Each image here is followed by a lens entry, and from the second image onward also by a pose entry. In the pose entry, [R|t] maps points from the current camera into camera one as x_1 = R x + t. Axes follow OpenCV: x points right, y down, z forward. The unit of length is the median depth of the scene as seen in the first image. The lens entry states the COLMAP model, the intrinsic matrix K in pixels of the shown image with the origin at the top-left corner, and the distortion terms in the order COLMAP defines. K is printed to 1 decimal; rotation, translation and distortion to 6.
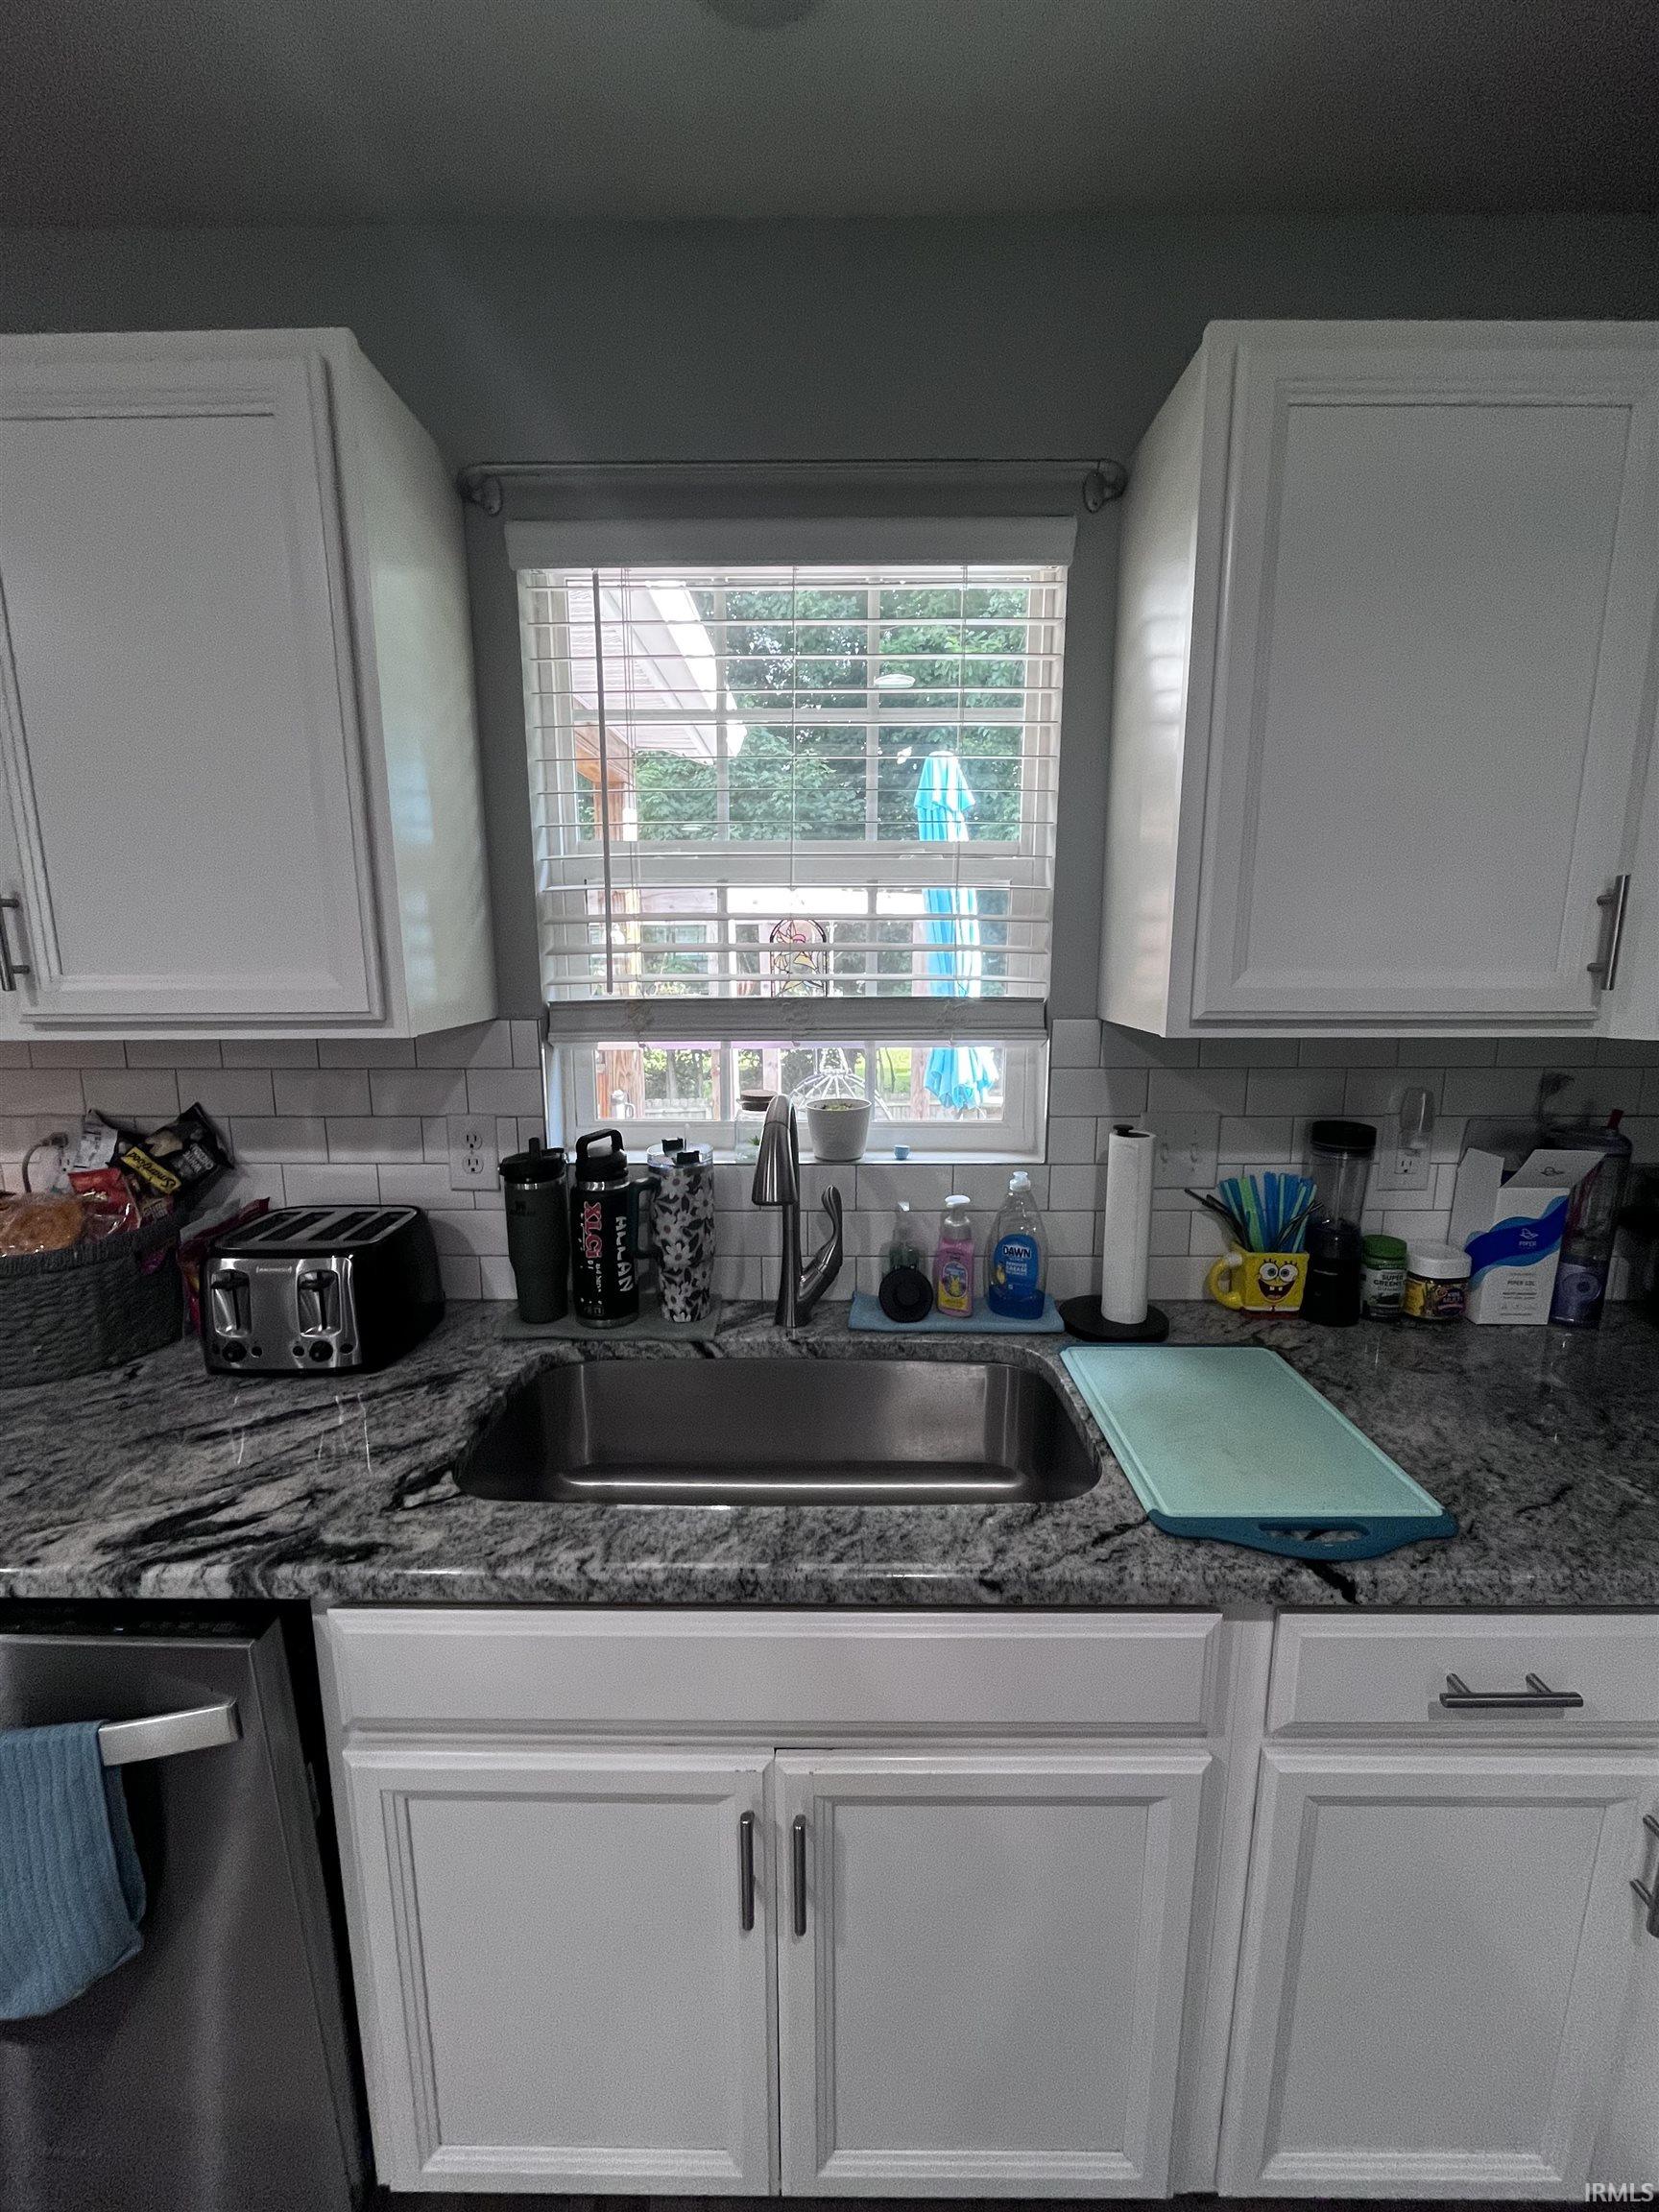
lens RADIAL K [[895.7, 0, 821.7], [0, 895.7, 1107.8], [0, 0, 1]] dist [-0.002760, 0.000390]
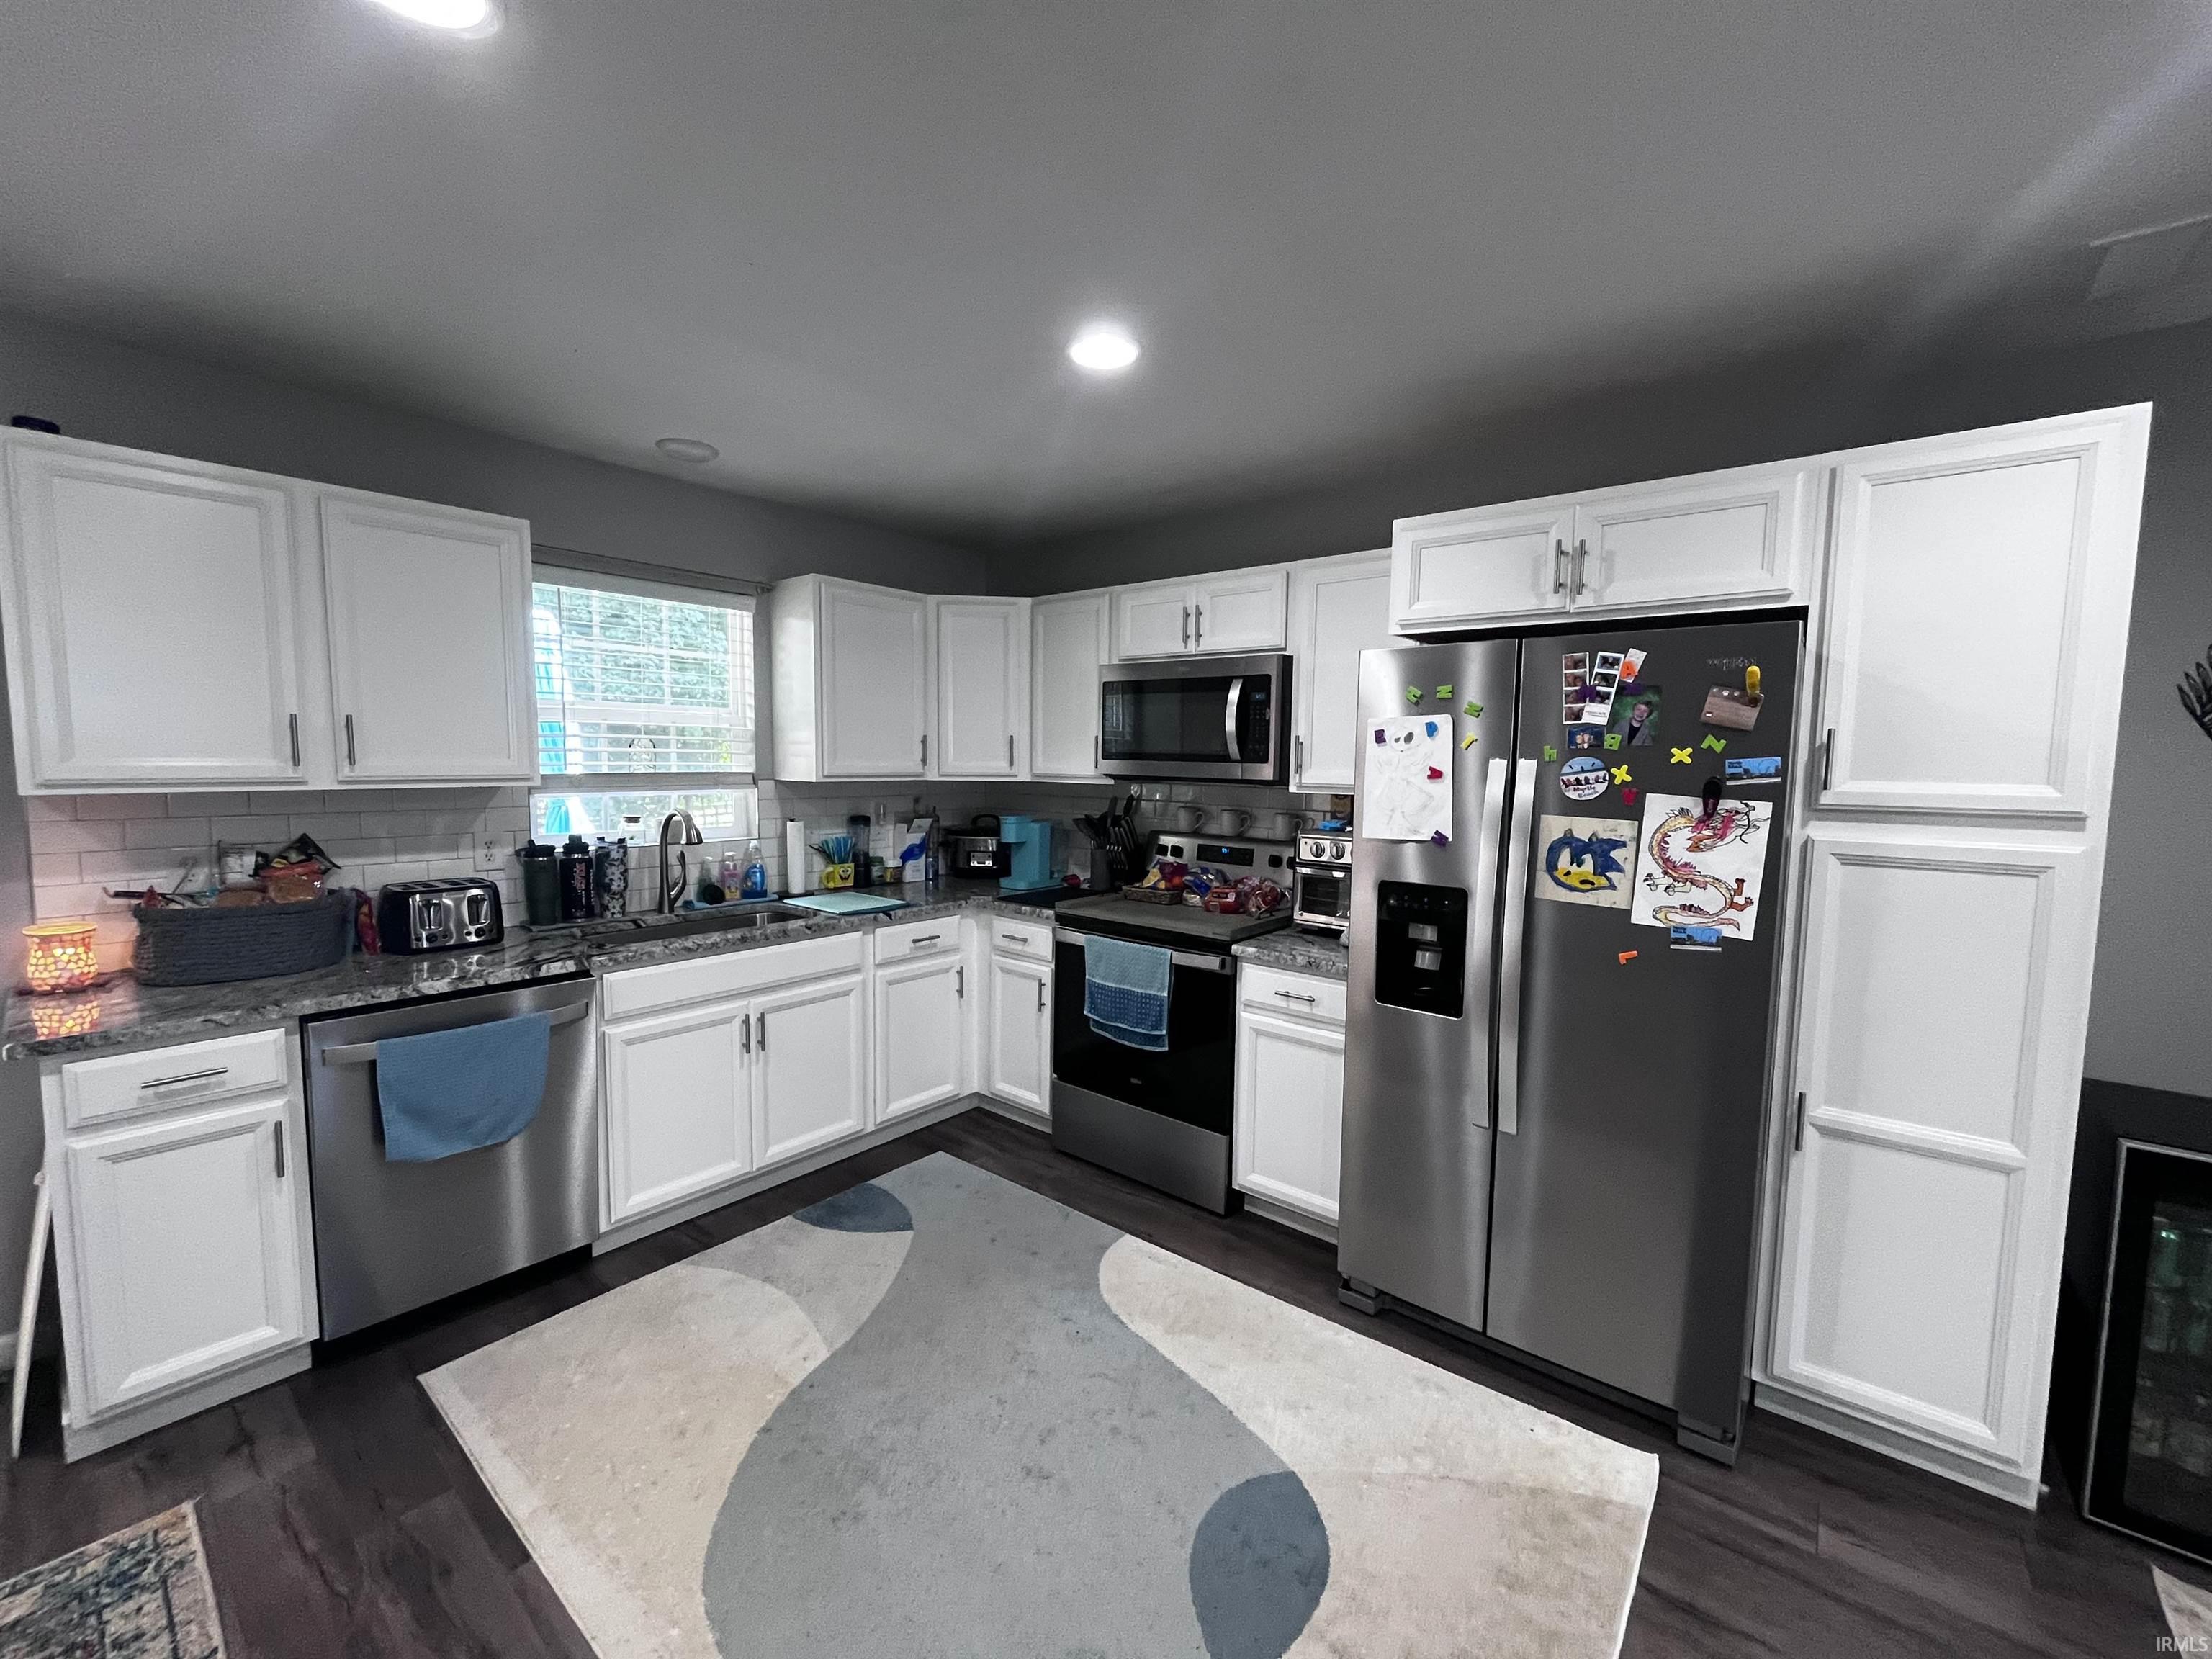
lens RADIAL K [[895.7, 0, 1107.5], [0, 895.7, 829.8], [0, 0, 1]] dist [-0.002760, 0.000390]
pose [[0.625117, -0.053934, 0.778665, -1.110507], [0.122507, 0.992025, -0.029637, 0.238317], [-0.770857, 0.113918, 0.626739, -1.343262]]
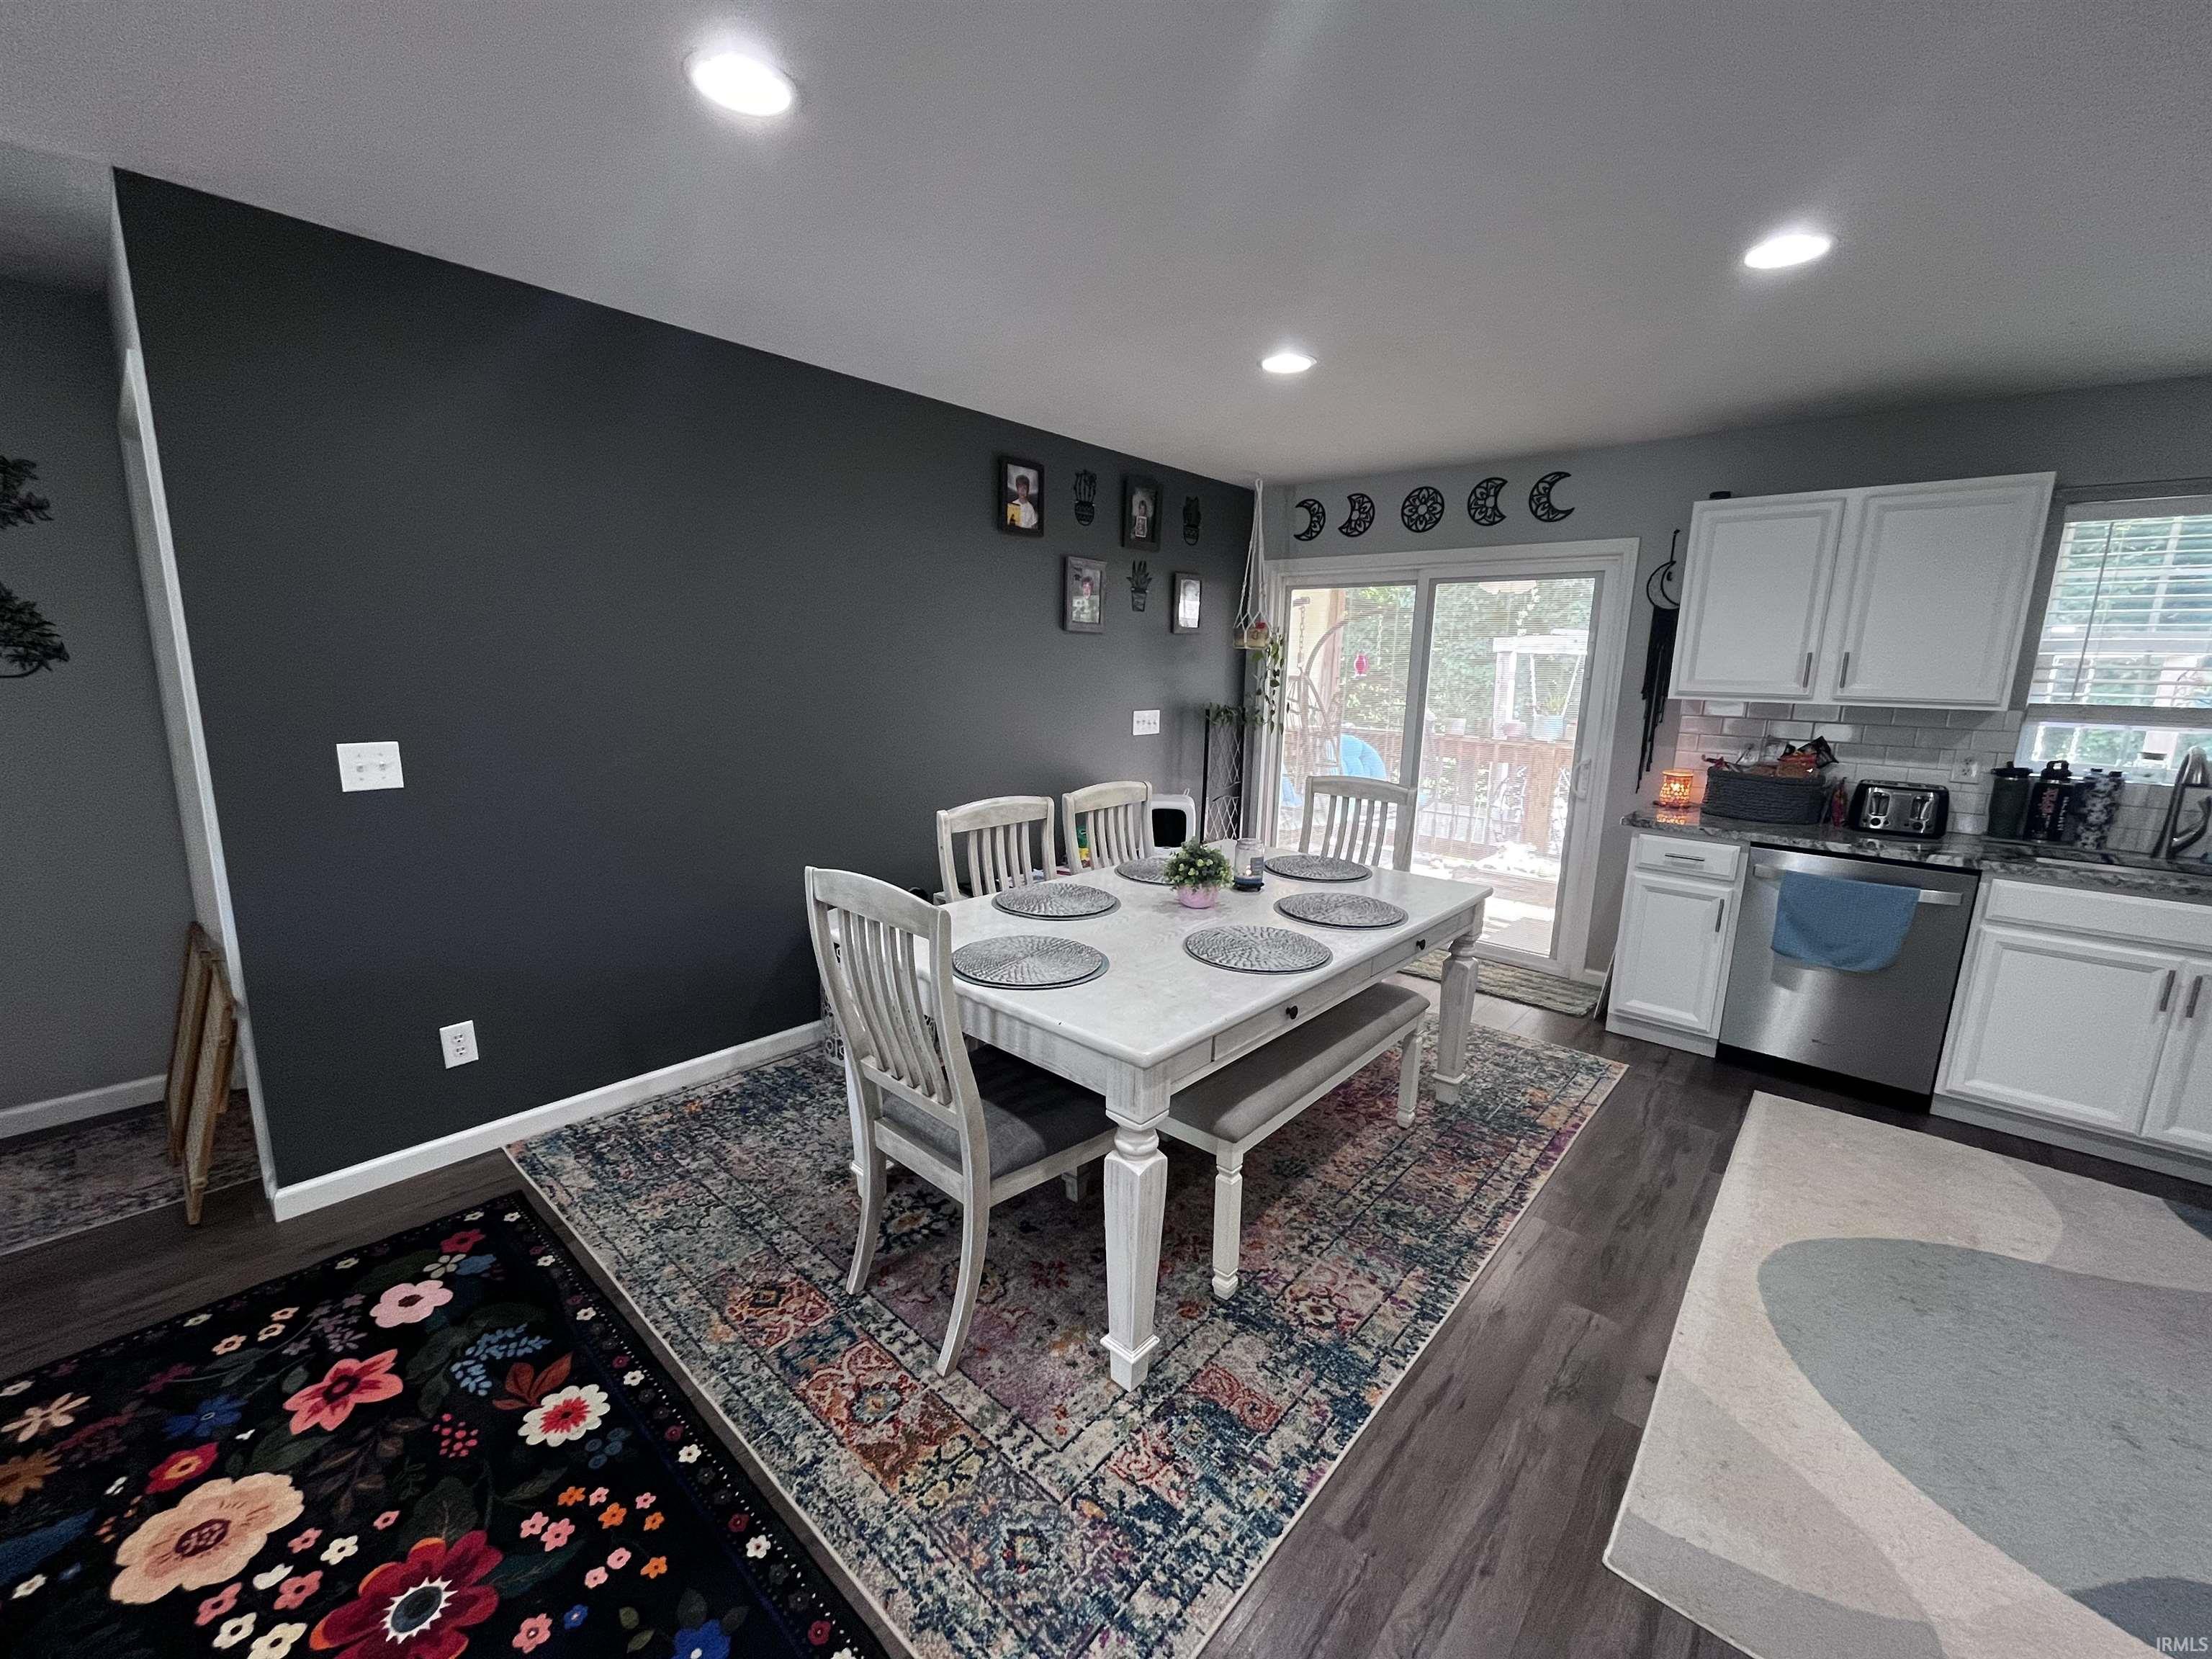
lens RADIAL K [[895.7, 0, 1094.6], [0, 895.7, 831.0], [0, 0, 1]] dist [-0.002760, 0.000390]
pose [[0.751643, 0.143001, -0.643882, -0.594818], [-0.139880, 0.988569, 0.056263, 0.417216], [0.644567, 0.047777, 0.763053, -2.306936]]
